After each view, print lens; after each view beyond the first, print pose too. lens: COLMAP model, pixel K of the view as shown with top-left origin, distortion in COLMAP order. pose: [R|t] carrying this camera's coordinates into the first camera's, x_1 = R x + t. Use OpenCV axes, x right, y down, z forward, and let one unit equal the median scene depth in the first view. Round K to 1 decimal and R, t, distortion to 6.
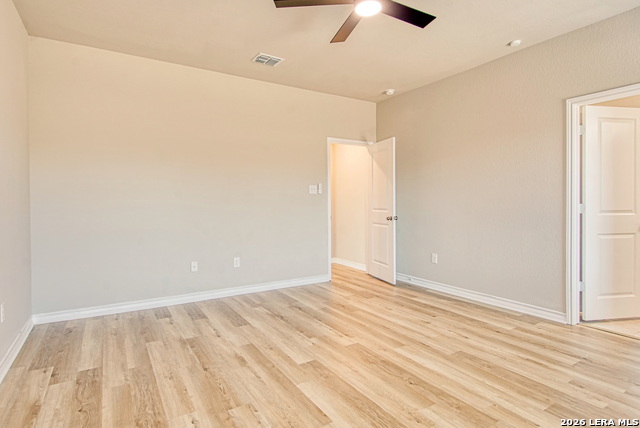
lens RADIAL K [[339.1, 0, 317.1], [0, 339.1, 208.0], [0, 0, 1]] dist [-0.001318, -0.000863]
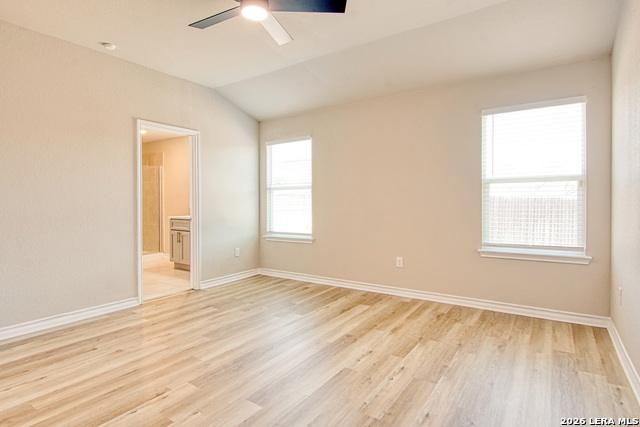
lens RADIAL K [[343.3, 0, 317.1], [0, 343.3, 204.5], [0, 0, 1]] dist [0.000642, -0.000415]
pose [[-0.403242, 0.001631, 0.915092, -0.727864], [0.024091, 0.999671, 0.008834, -0.010532], [-0.914776, 0.025607, -0.403149, 1.042420]]
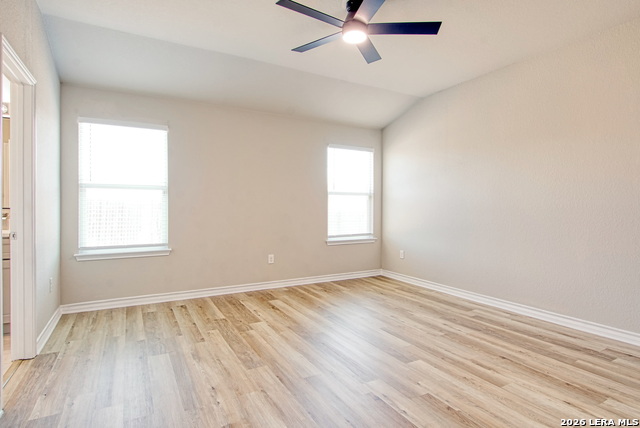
lens RADIAL K [[339.1, 0, 317.1], [0, 339.1, 208.0], [0, 0, 1]] dist [-0.001318, -0.000863]
pose [[-0.999104, 0.001873, 0.042287, 0.190601], [0.002701, 0.999806, 0.019528, -0.025250], [-0.042242, 0.019625, -0.998915, 1.791316]]
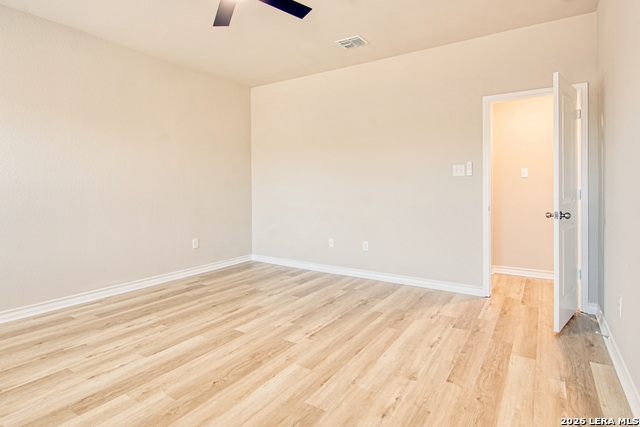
lens RADIAL K [[345.5, 0, 318.9], [0, 345.5, 188.7], [0, 0, 1]] dist [0.002256, 0.000414]
pose [[0.429408, 0.008753, -0.903068, 0.979220], [-0.014072, 0.999896, 0.003000, -0.019066], [0.903001, 0.011420, 0.429487, 0.656482]]
